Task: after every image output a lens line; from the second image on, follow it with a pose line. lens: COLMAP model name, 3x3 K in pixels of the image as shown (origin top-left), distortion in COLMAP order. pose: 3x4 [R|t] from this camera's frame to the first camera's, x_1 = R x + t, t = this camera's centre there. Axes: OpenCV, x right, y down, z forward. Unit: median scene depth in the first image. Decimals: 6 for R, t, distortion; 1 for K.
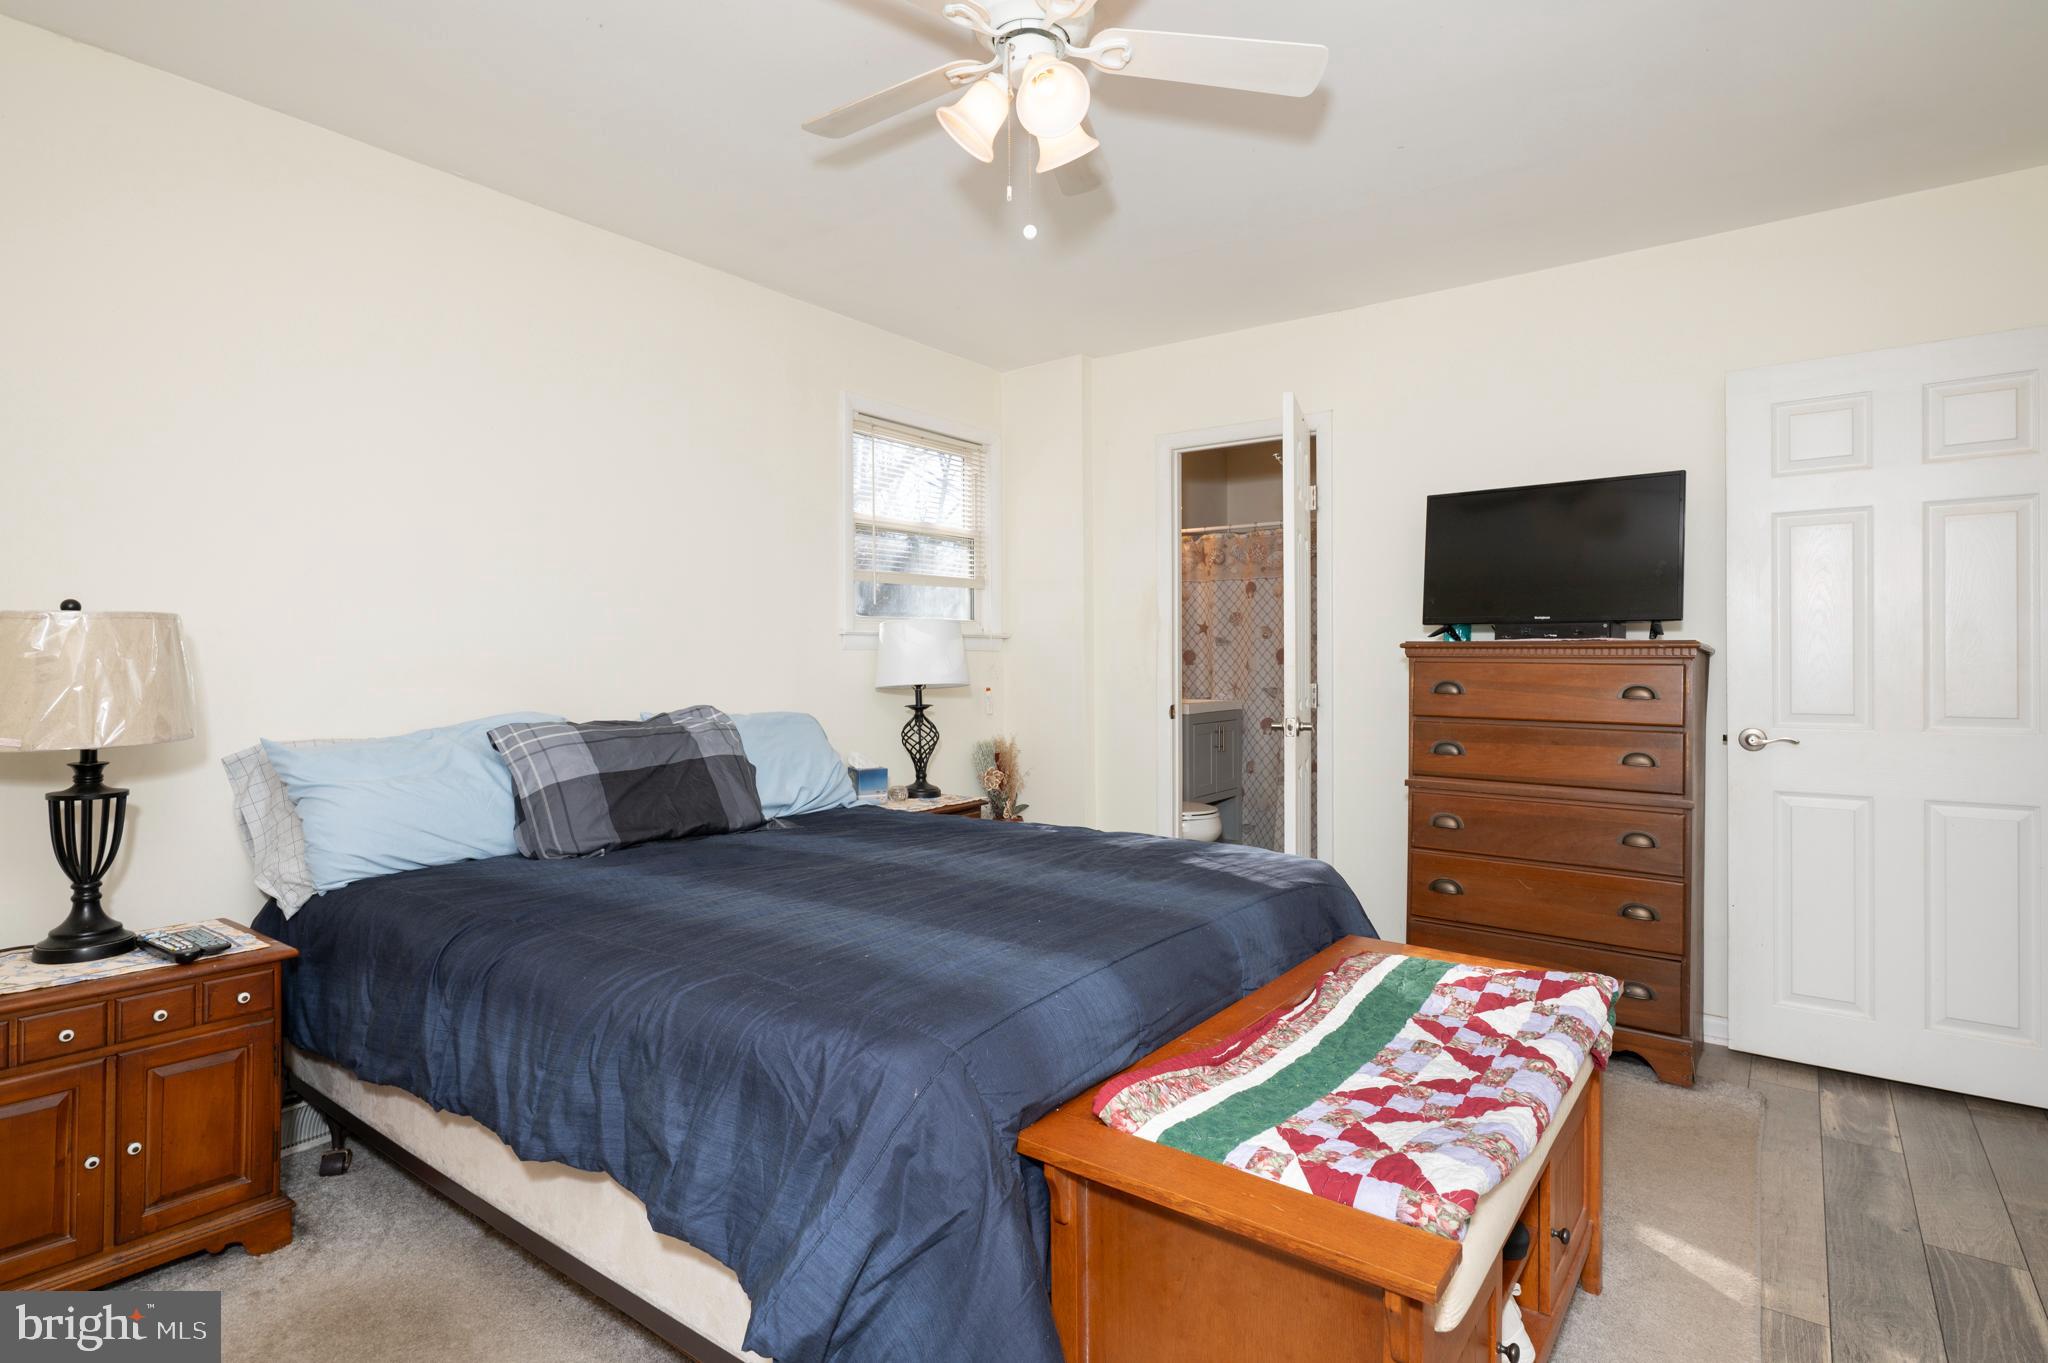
lens RADIAL K [[1032.3, 0, 1045.4], [0, 1032.3, 651.7], [0, 0, 1]] dist [0.002187, 0.000181]
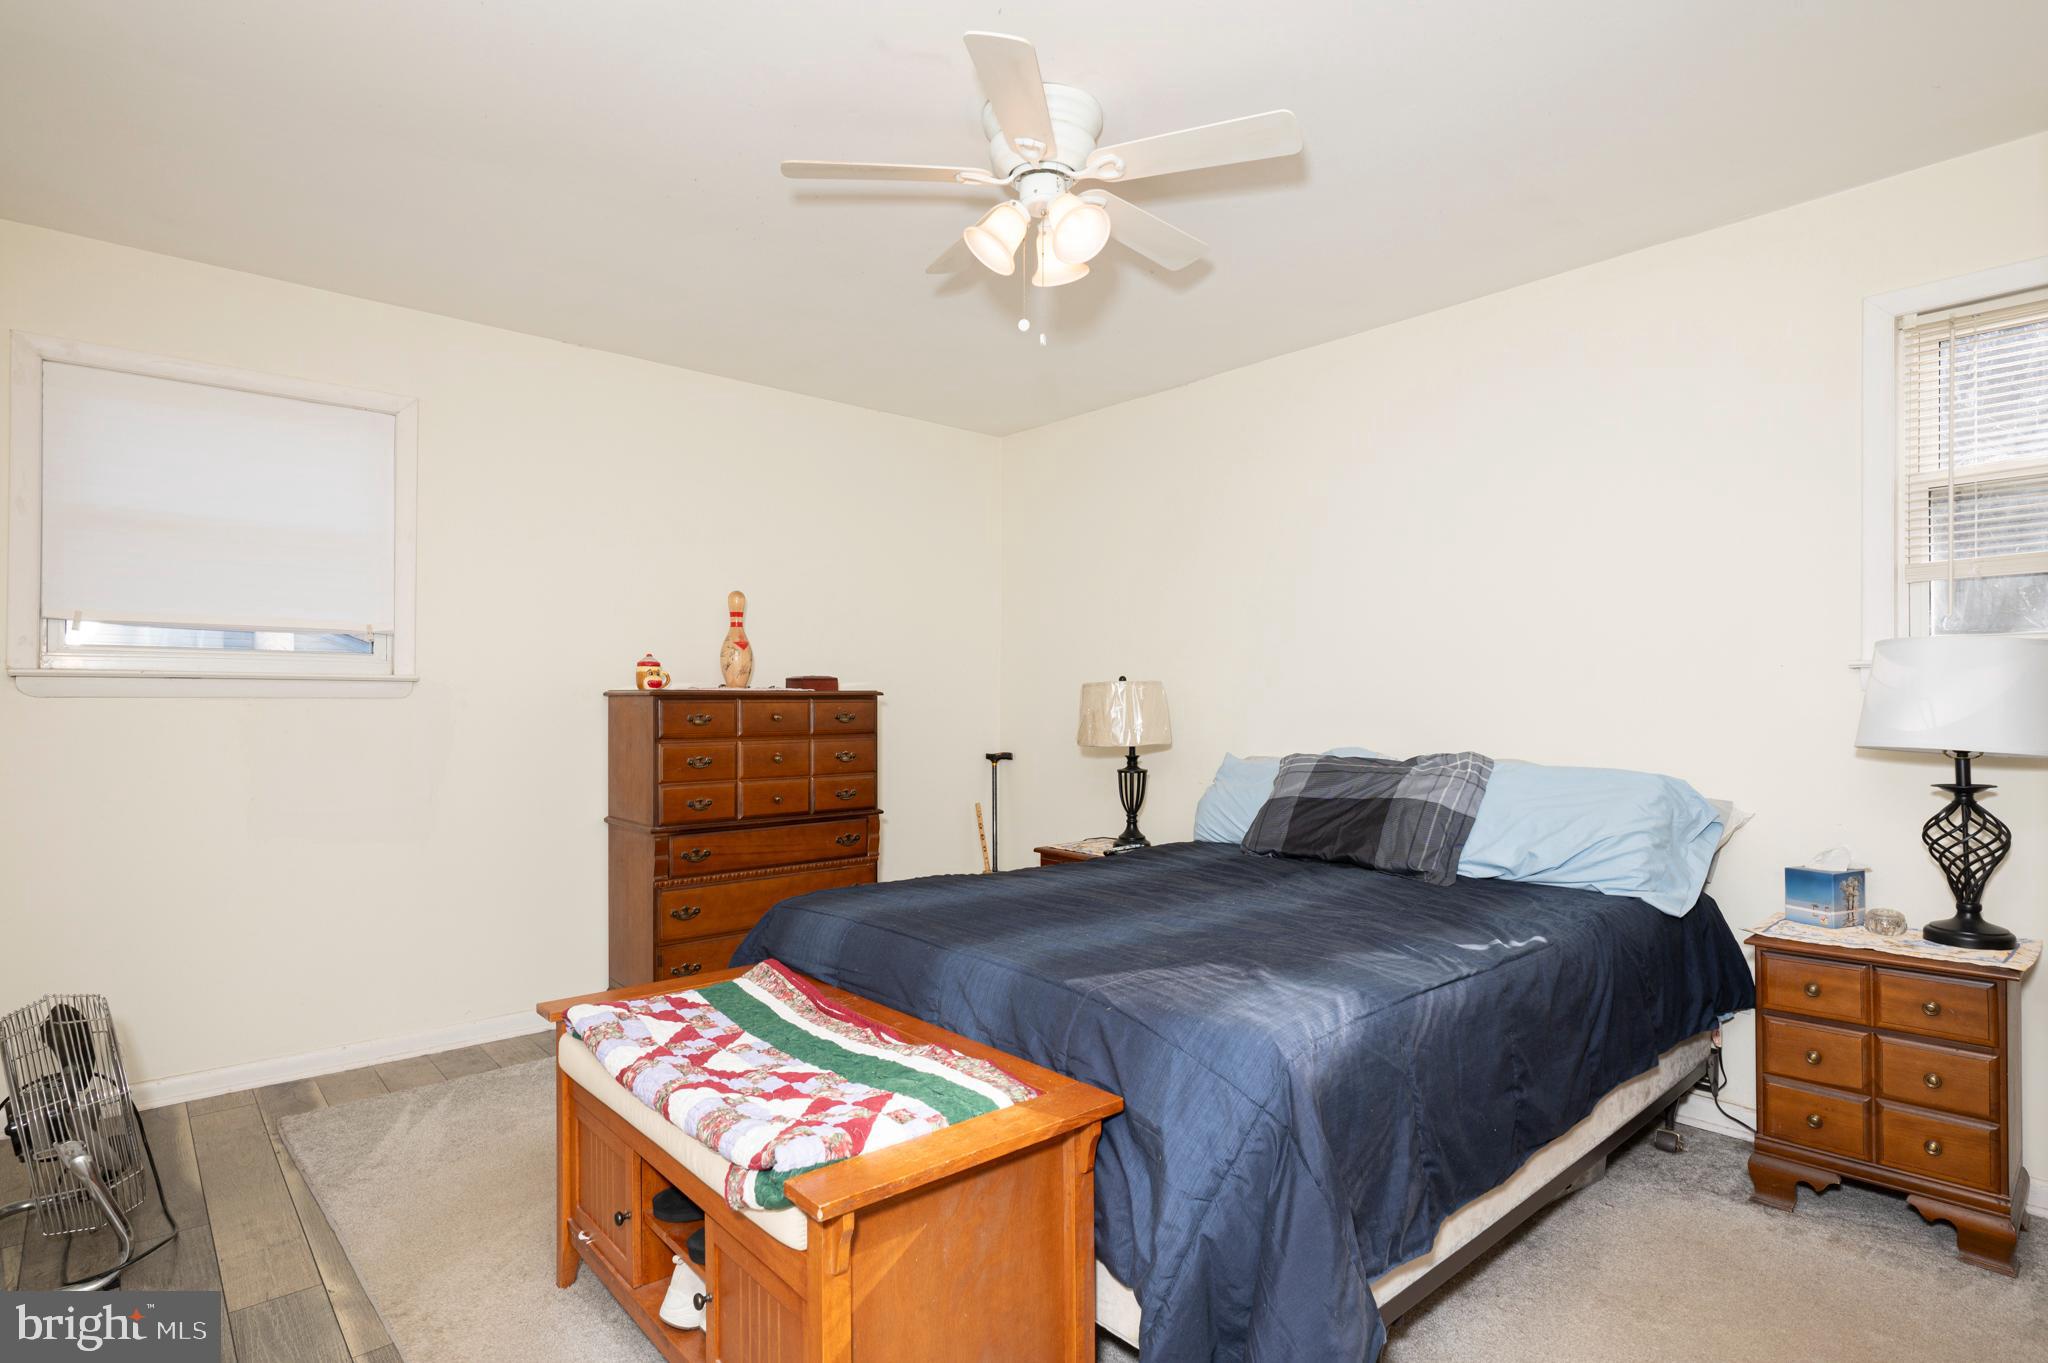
lens RADIAL K [[1030.6, 0, 1024.0], [0, 1030.6, 681.5], [0, 0, 1]] dist [0.000185, -0.000060]
pose [[-0.213901, -0.020386, -0.976643, 1.121420], [0.005439, 0.999742, -0.022059, 0.006458], [0.976840, -0.010030, -0.213735, 1.223269]]
